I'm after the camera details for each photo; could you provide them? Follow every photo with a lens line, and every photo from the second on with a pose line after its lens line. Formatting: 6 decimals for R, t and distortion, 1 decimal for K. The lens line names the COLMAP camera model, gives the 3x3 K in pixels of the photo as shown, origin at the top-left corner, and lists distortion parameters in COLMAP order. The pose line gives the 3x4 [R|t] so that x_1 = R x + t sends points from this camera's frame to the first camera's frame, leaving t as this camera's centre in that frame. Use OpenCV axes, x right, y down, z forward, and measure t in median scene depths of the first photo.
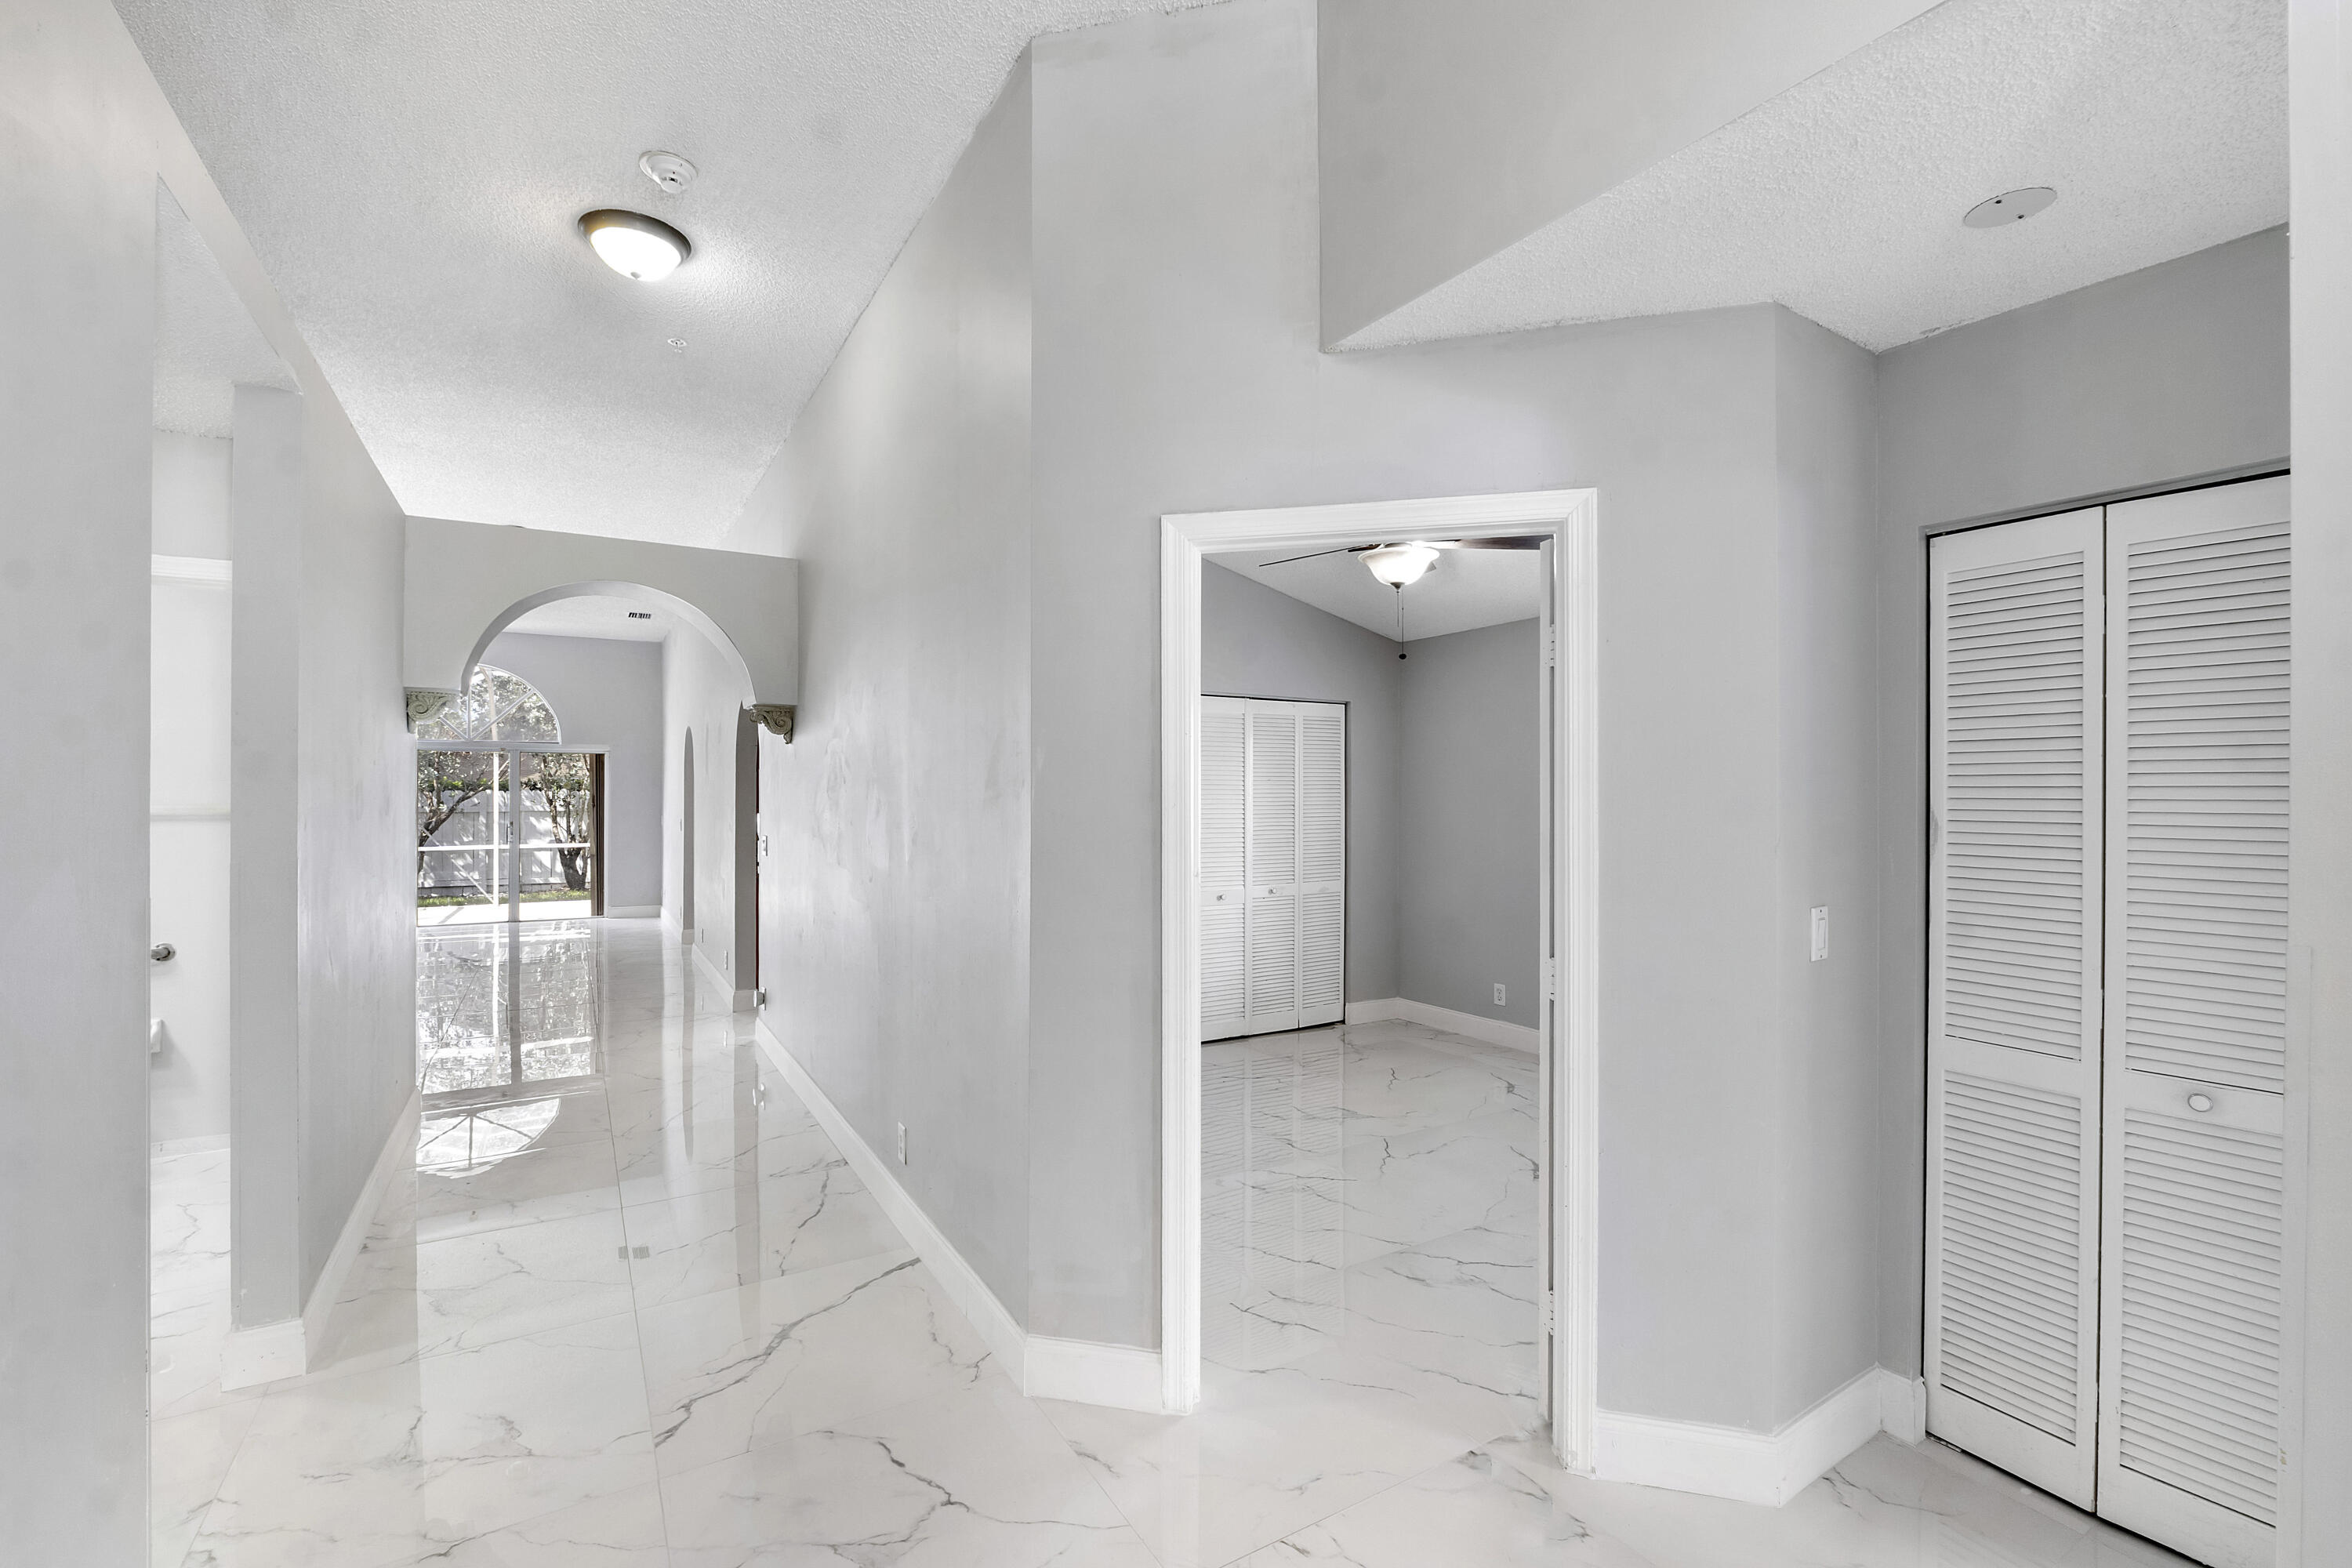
lens RADIAL K [[1005.8, 0, 1181.6], [0, 1005.8, 799.4], [0, 0, 1]] dist [-0.000995, 0.000063]
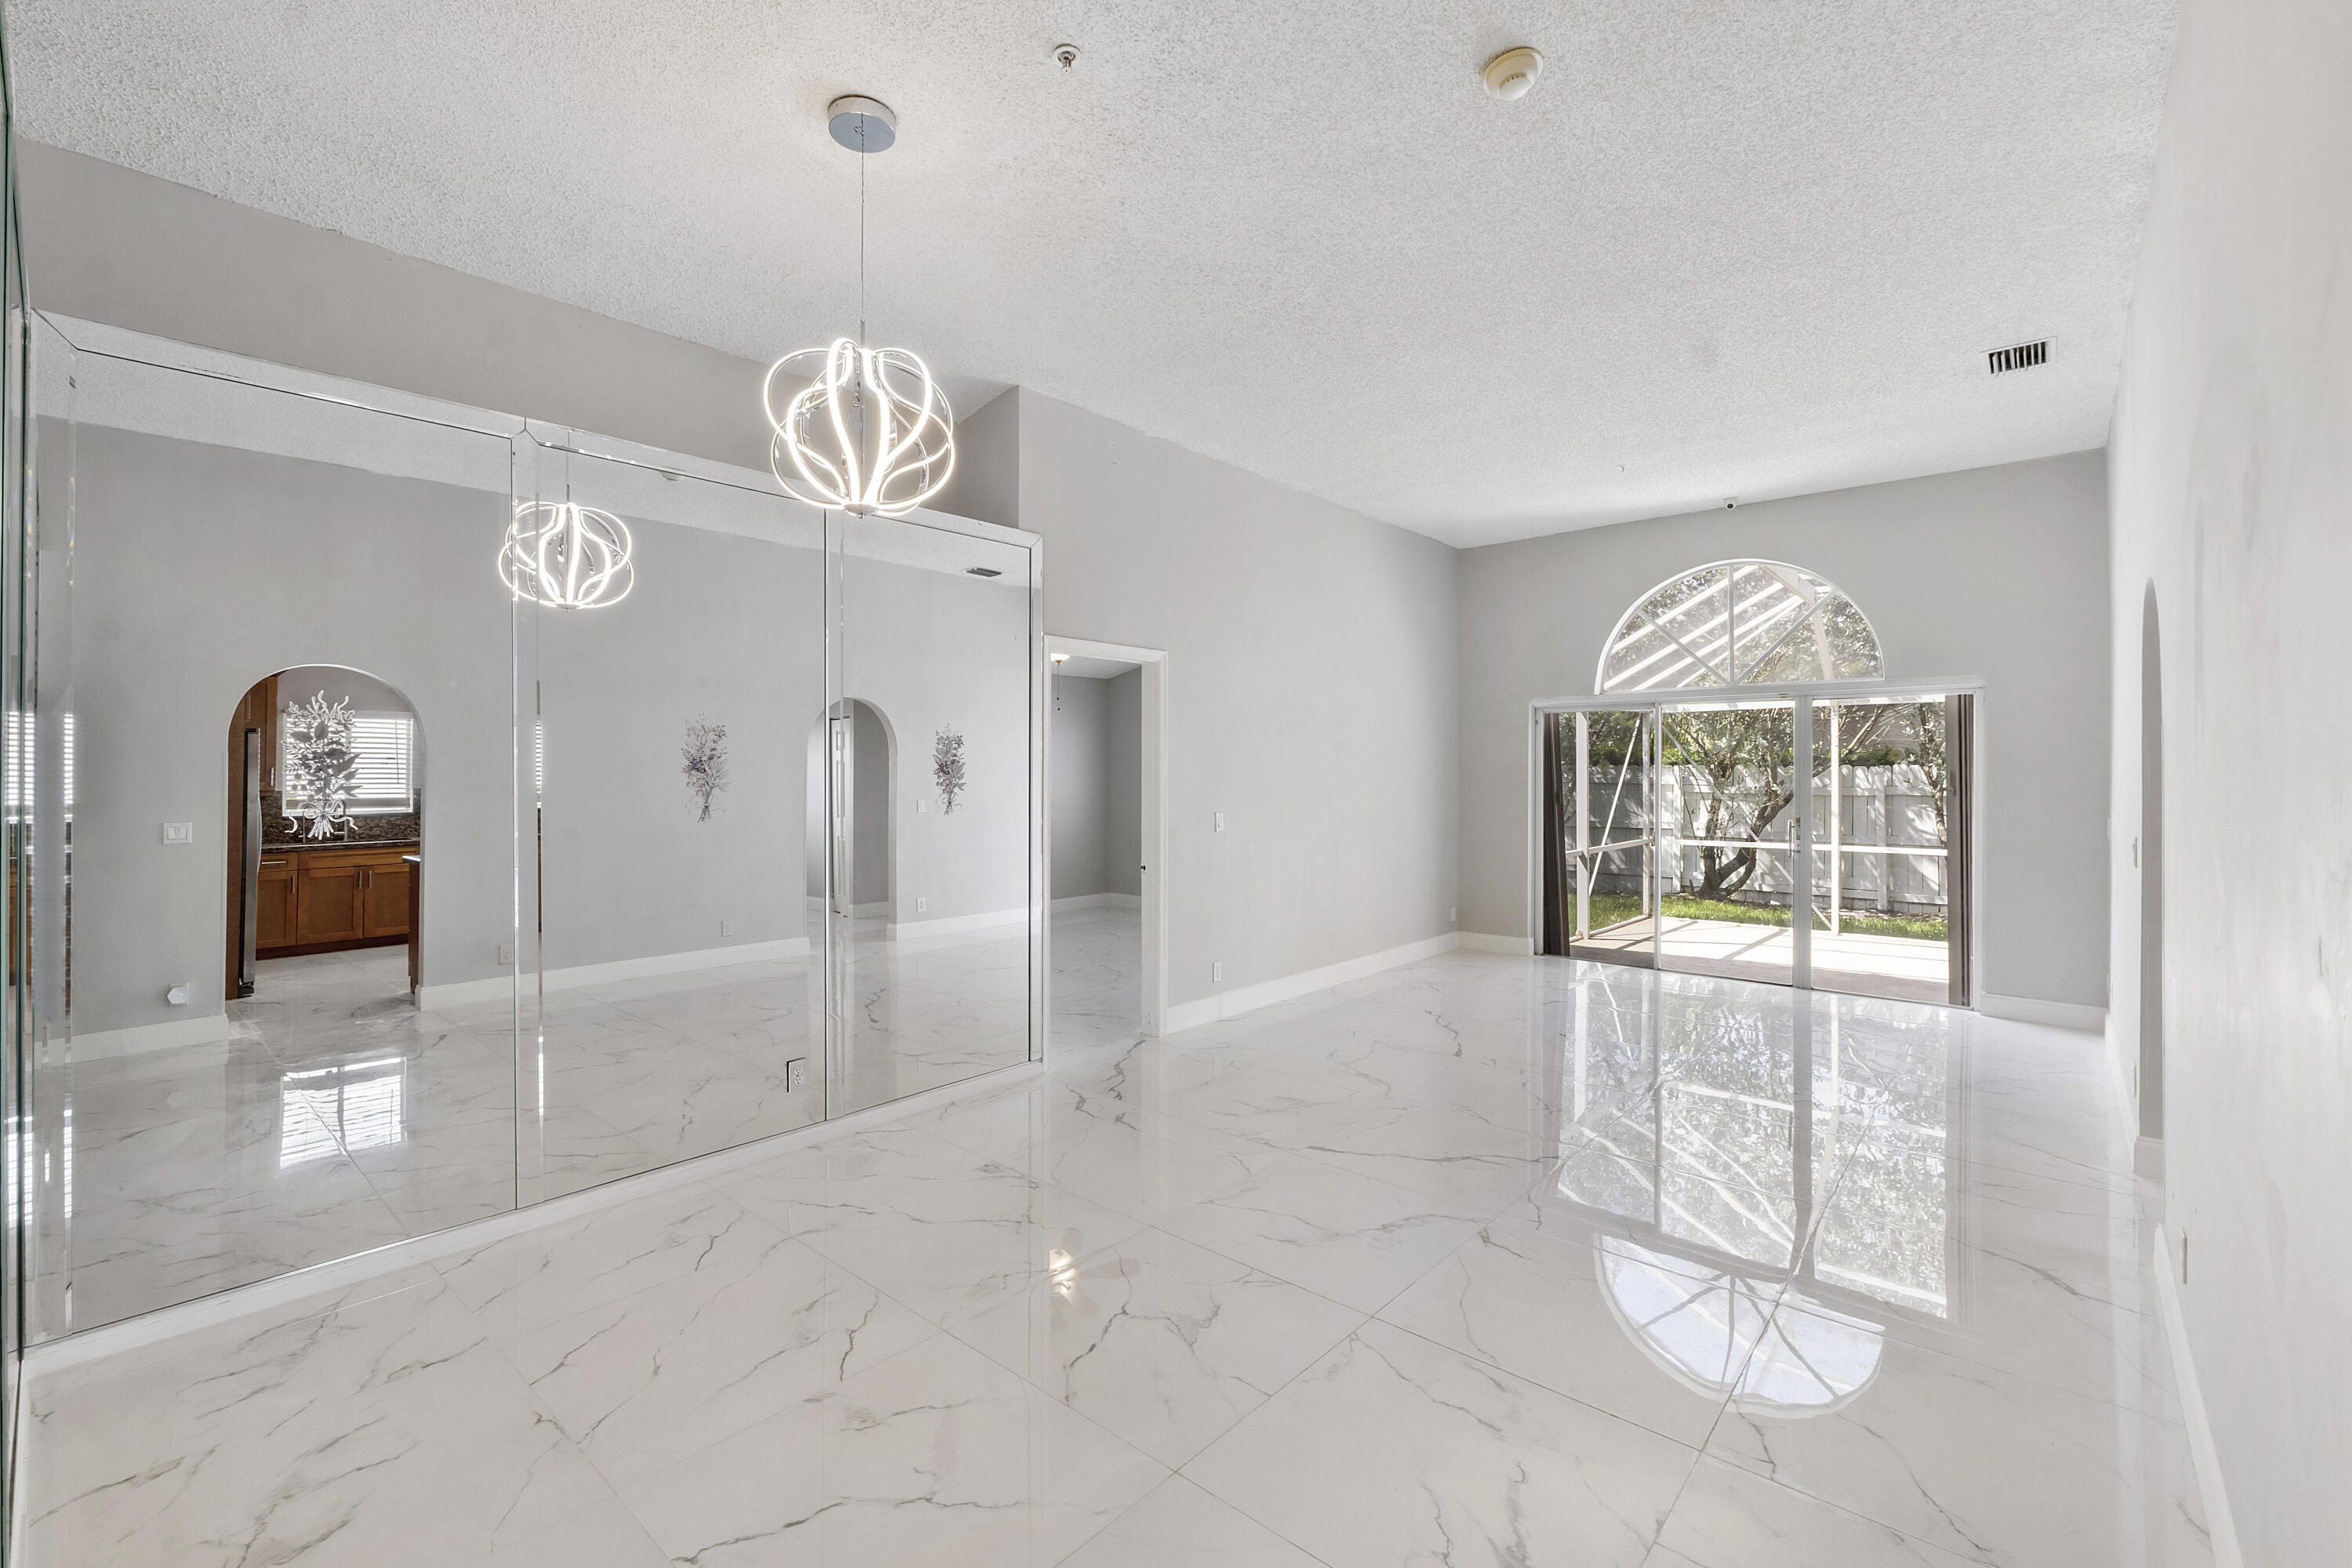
lens RADIAL K [[1005.8, 0, 1190.4], [0, 1005.8, 781.9], [0, 0, 1]] dist [-0.000995, 0.000063]
pose [[0.309196, 0.008134, -0.950964, -0.203306], [0.004127, 0.999943, 0.009895, -0.008140], [0.950989, -0.006984, 0.309145, 0.447591]]
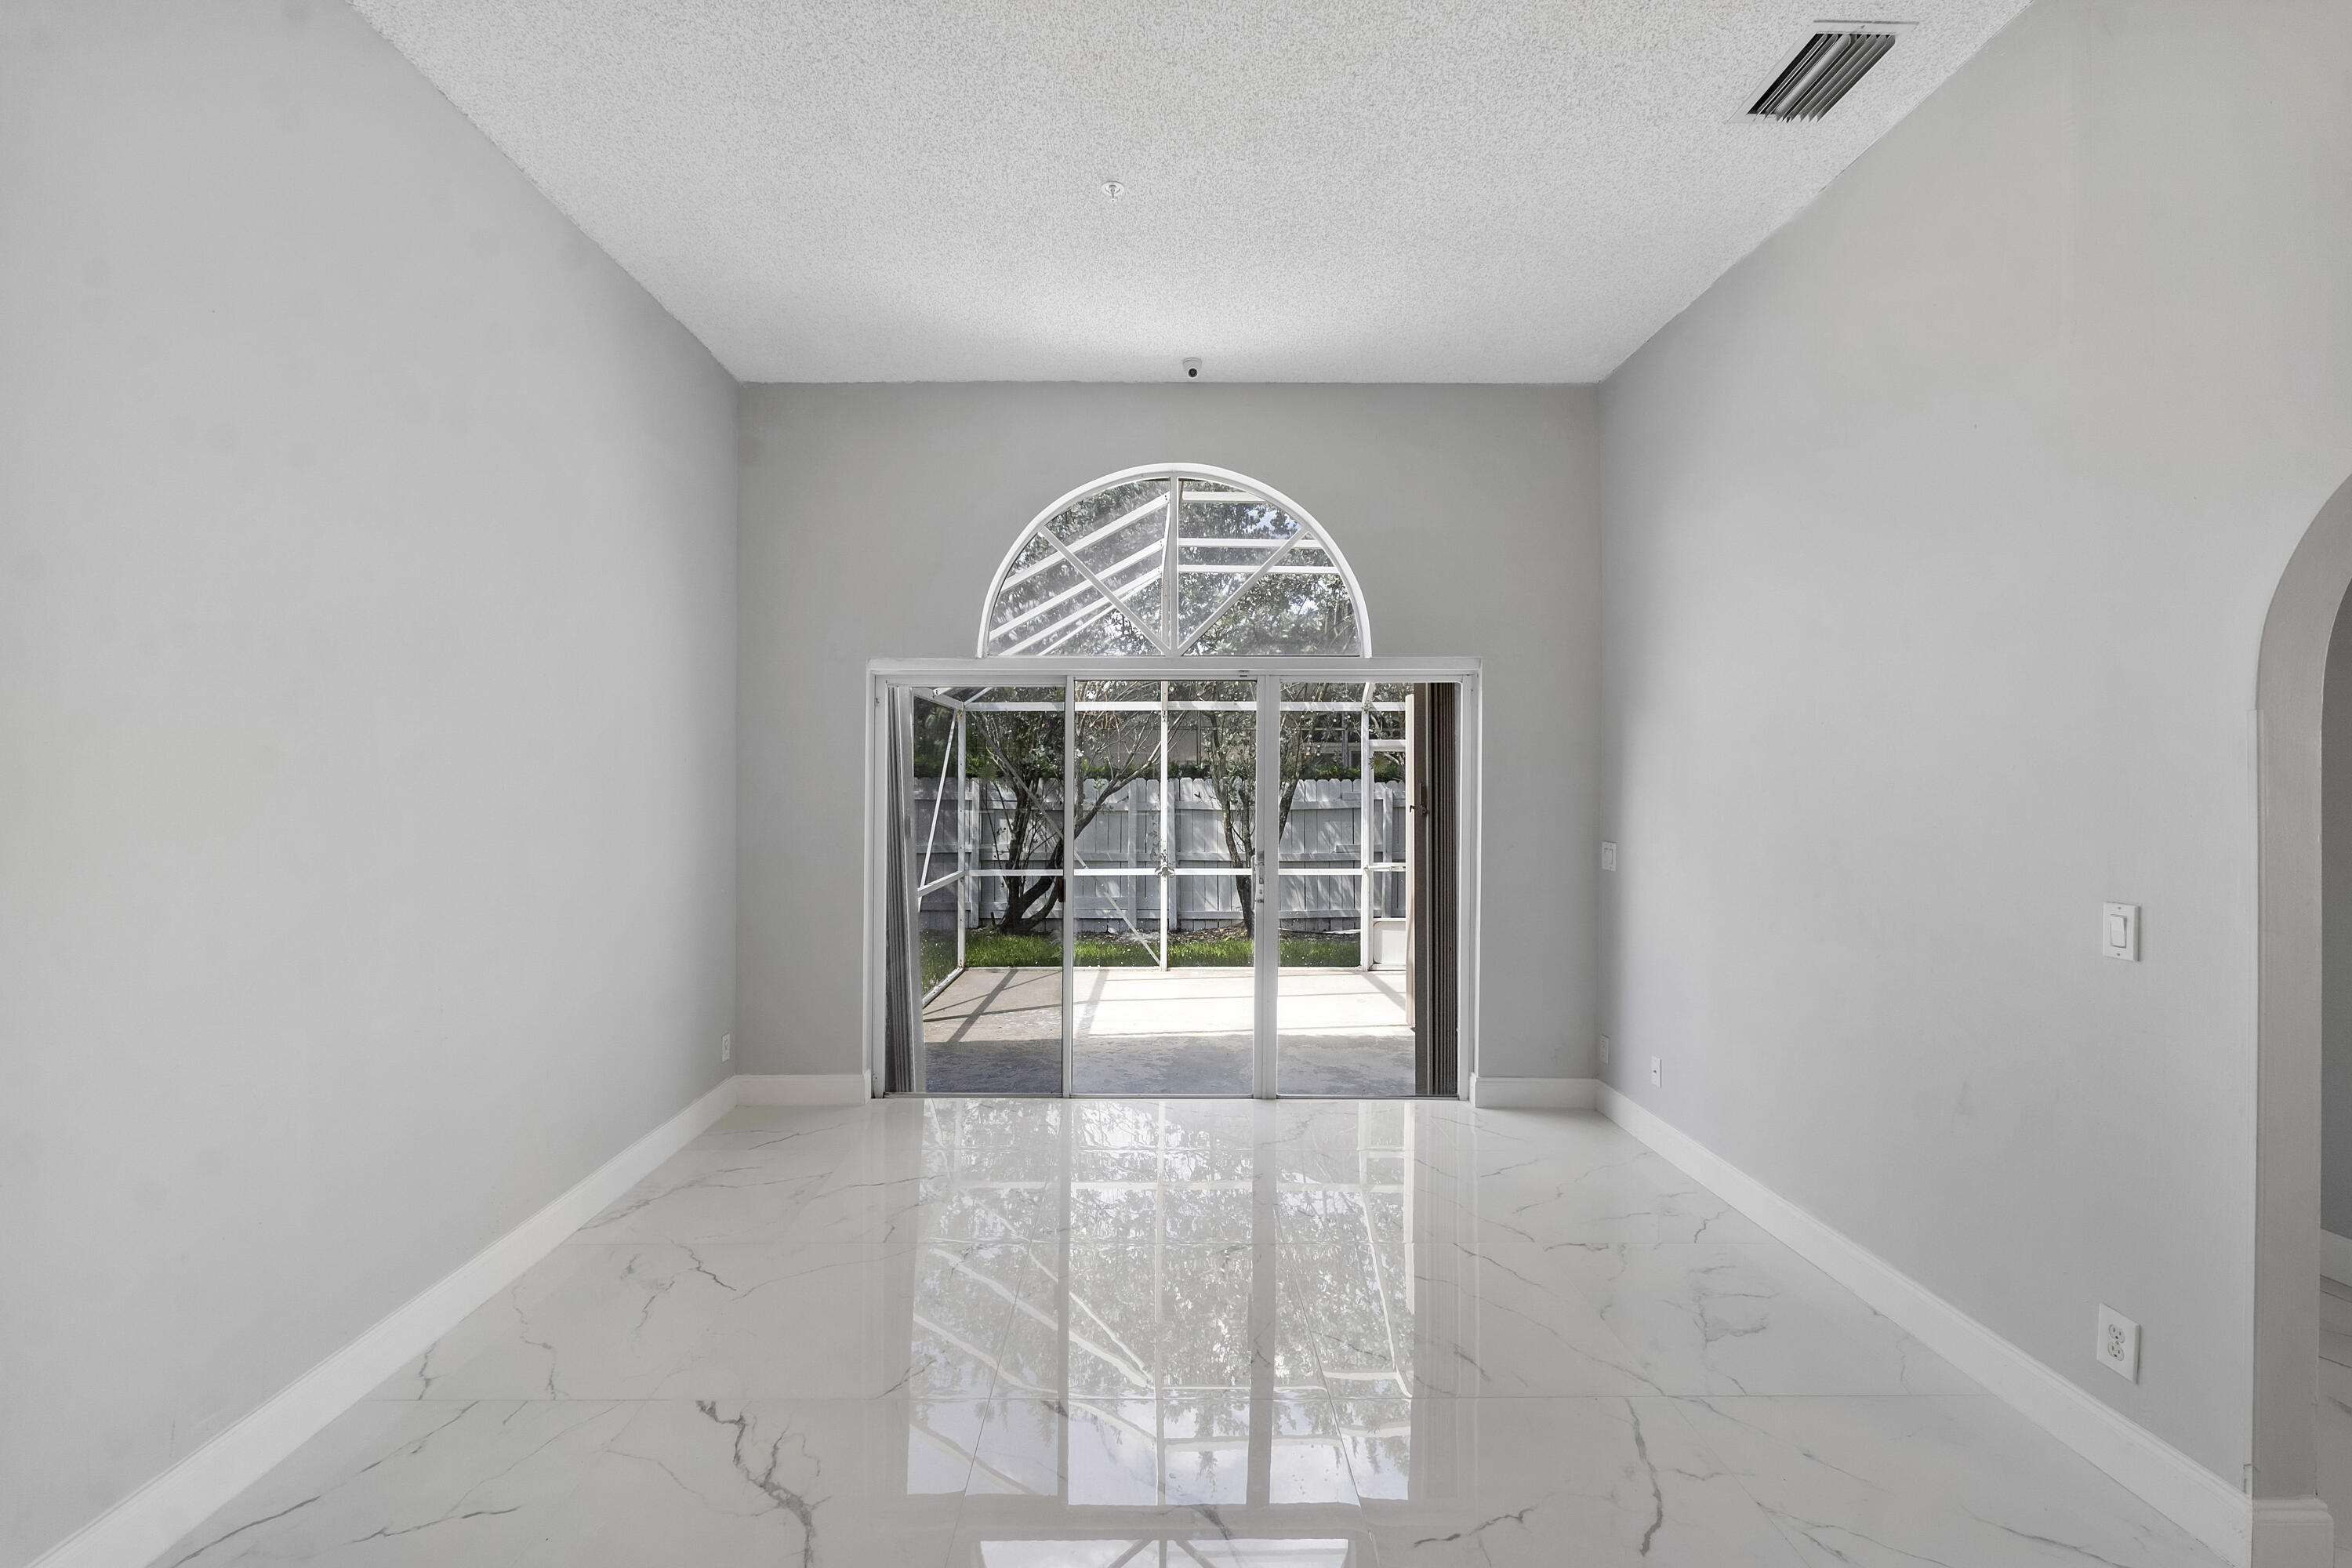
lens RADIAL K [[1005.8, 0, 1156.1], [0, 1005.8, 775.8], [0, 0, 1]] dist [-0.000995, 0.000063]
pose [[0.852388, -0.004324, -0.522892, -0.441694], [0.001258, 0.999980, -0.006218, -0.008319], [0.522909, 0.004643, 0.852376, 0.580330]]
